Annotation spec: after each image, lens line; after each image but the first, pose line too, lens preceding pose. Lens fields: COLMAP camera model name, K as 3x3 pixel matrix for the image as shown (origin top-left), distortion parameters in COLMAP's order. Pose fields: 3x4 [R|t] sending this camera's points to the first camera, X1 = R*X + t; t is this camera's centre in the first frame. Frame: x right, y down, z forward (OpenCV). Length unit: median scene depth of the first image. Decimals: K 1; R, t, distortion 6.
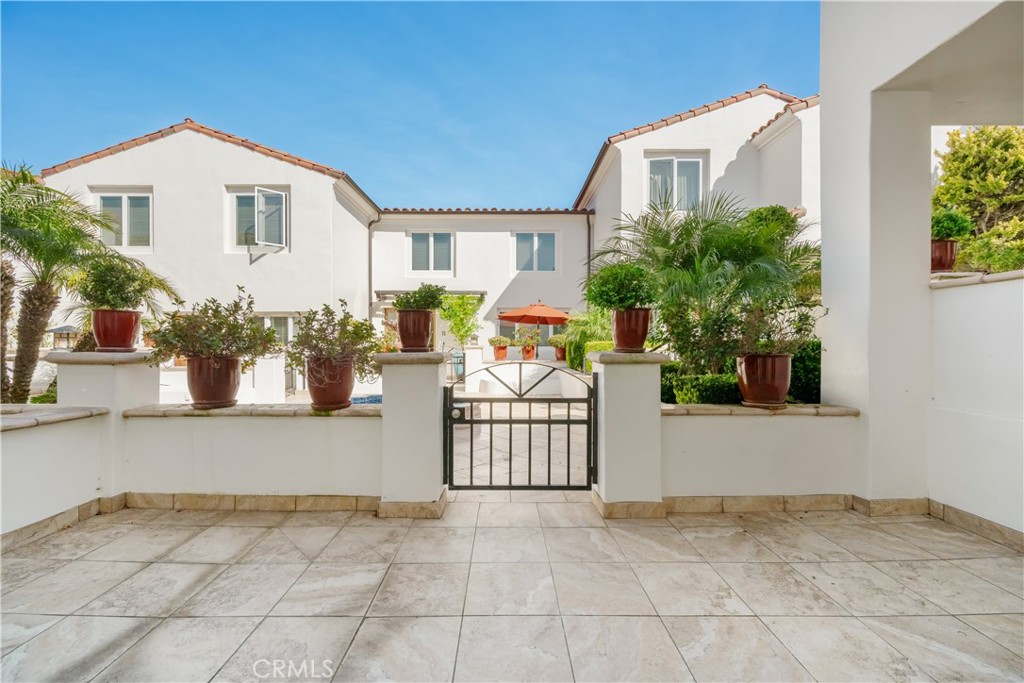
lens RADIAL K [[407.7, 0, 508.1], [0, 407.7, 345.9], [0, 0, 1]] dist [-0.000148, -0.000039]
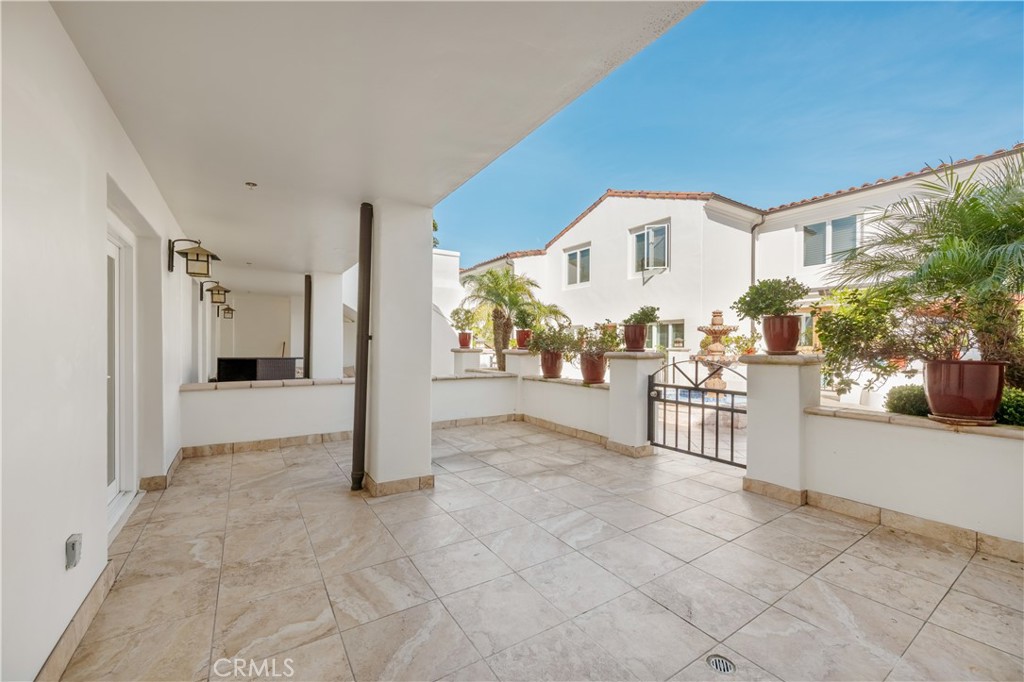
lens RADIAL K [[407.7, 0, 513.1], [0, 407.7, 345.1], [0, 0, 1]] dist [-0.000148, -0.000039]
pose [[0.549417, 0.002388, -0.835545, 0.815115], [-0.008962, 0.999955, -0.003036, -0.001094], [0.835500, 0.009156, 0.549414, -0.236004]]
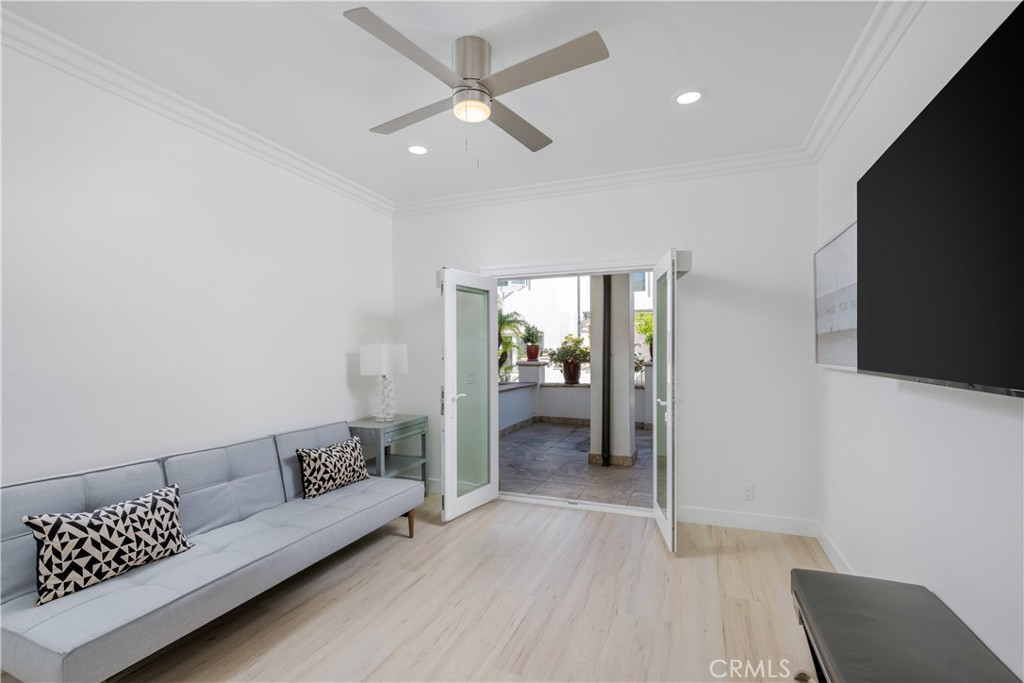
lens RADIAL K [[475.8, 0, 512.0], [0, 475.8, 345.4], [0, 0, 1]] dist [-0.000685, -0.000008]
pose [[0.934314, -0.010491, -0.356296, -0.031766], [0.005304, 0.999865, -0.015532, -0.038458], [0.356411, 0.012622, 0.934244, -1.796708]]
